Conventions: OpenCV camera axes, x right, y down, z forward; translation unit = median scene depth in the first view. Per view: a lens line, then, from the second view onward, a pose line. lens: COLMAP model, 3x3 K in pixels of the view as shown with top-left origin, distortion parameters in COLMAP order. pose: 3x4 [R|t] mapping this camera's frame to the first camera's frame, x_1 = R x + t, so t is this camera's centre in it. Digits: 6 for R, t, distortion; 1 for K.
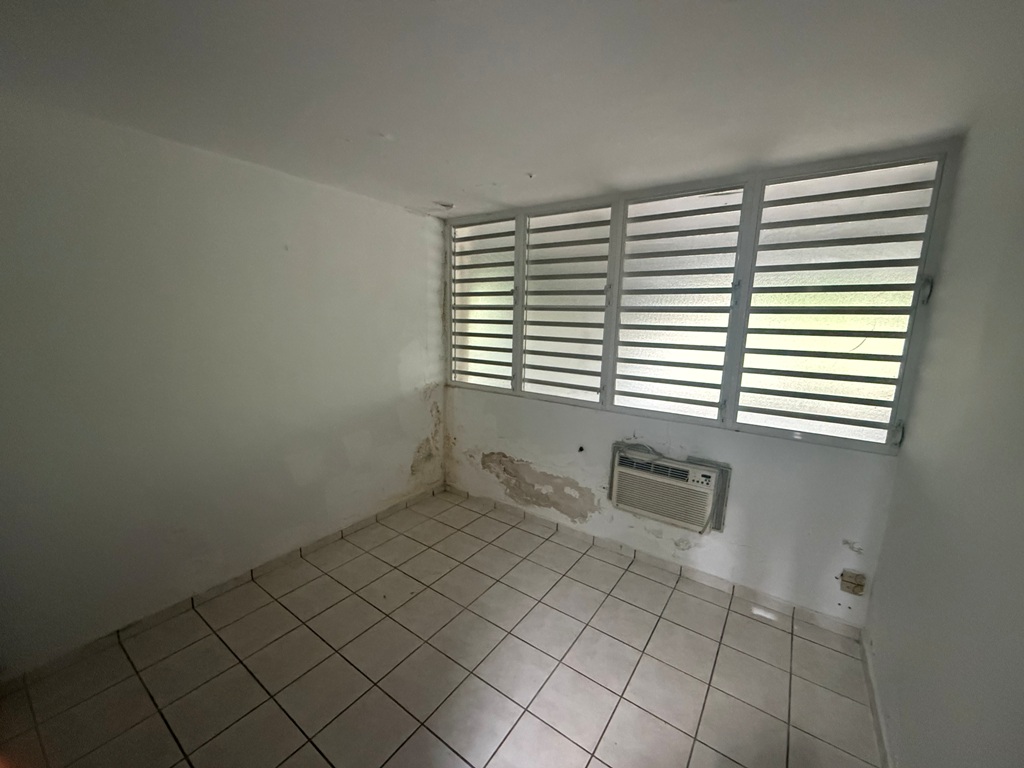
lens RADIAL K [[406.9, 0, 509.5], [0, 406.9, 382.0], [0, 0, 1]] dist [0.000156, -0.000006]
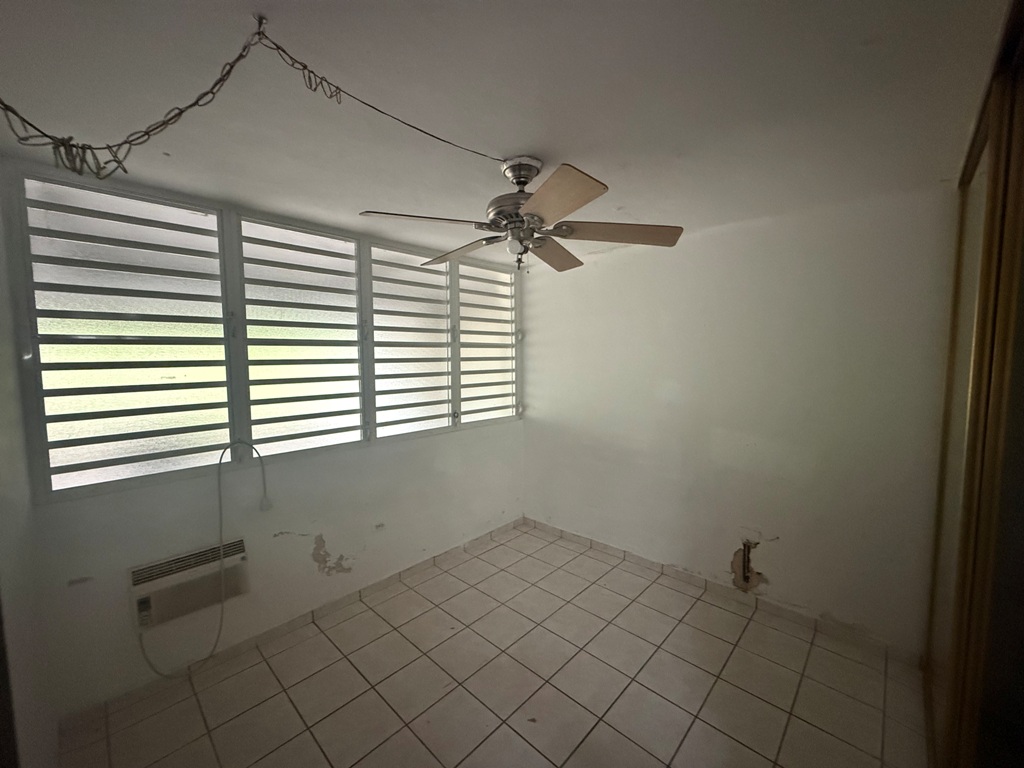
lens RADIAL K [[410.5, 0, 515.1], [0, 410.5, 388.6], [0, 0, 1]] dist [-0.000762, 0.000223]
pose [[0.137132, -0.106899, 0.984768, -0.586949], [0.161806, 0.983224, 0.084200, -0.080383], [-0.977248, 0.147795, 0.152129, 0.415854]]
